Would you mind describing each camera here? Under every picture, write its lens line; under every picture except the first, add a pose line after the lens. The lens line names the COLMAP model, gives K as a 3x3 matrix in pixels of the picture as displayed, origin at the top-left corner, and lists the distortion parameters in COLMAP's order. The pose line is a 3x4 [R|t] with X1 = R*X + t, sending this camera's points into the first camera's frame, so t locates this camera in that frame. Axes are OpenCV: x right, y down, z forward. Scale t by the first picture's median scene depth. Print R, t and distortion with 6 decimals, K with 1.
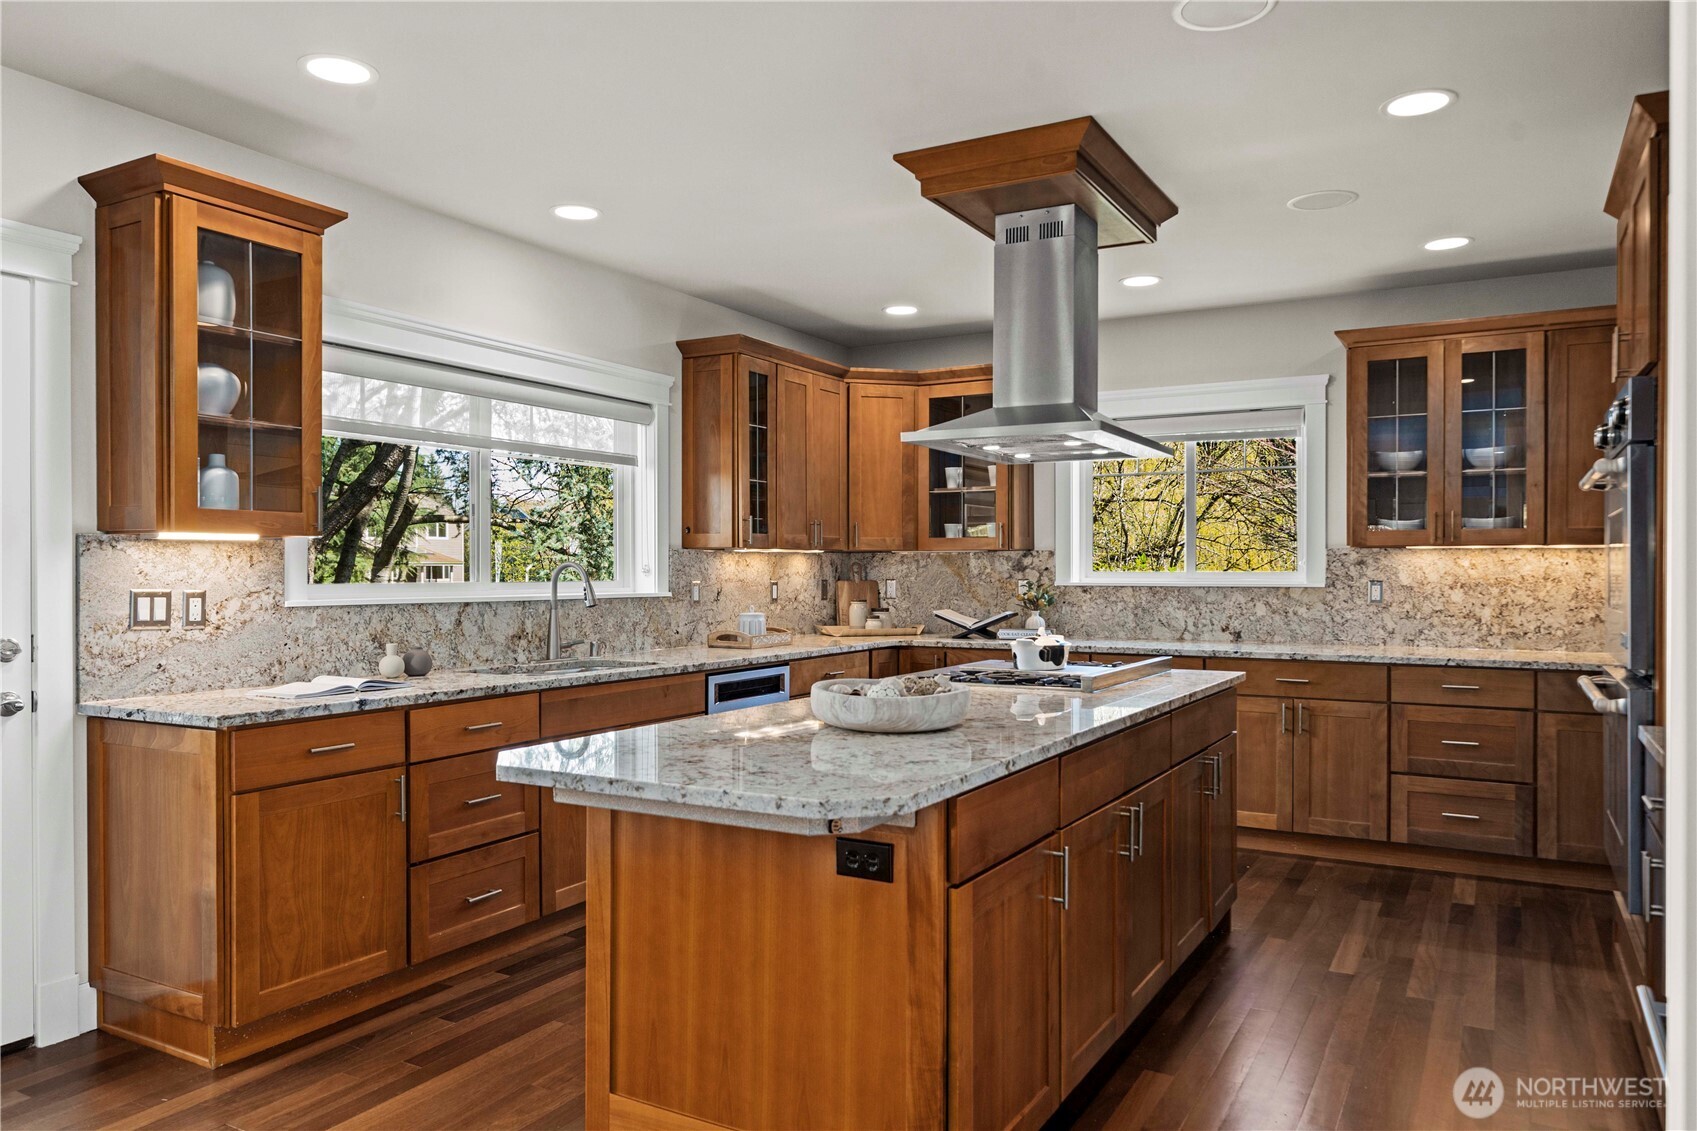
lens RADIAL K [[1177.3, 0, 846.1], [0, 1177.3, 568.8], [0, 0, 1]] dist [-0.003847, 0.000052]
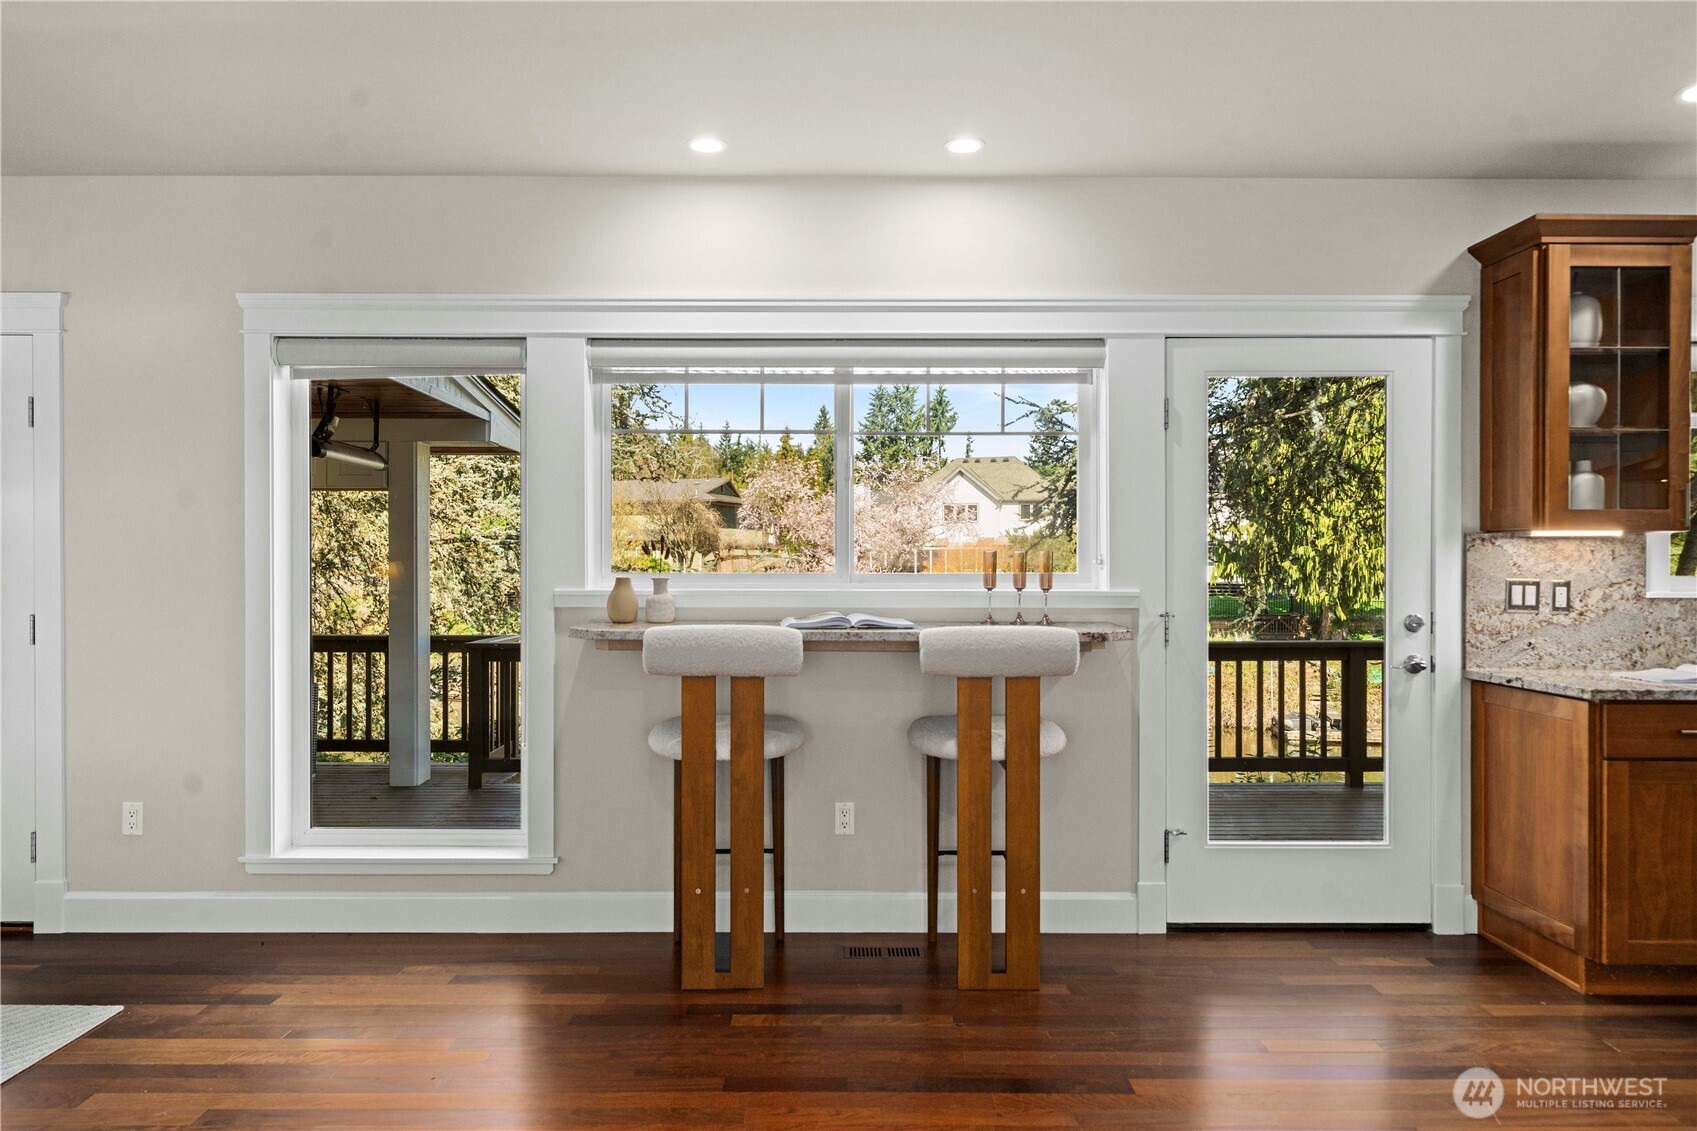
lens RADIAL K [[1096.1, 0, 843.6], [0, 1096.1, 563.2], [0, 0, 1]] dist [-0.000965, -0.005211]
pose [[0.490802, 0.004416, -0.871260, 0.036551], [-0.002685, 0.999990, 0.003556, -0.000327], [0.871267, 0.000594, 0.490809, -0.149156]]
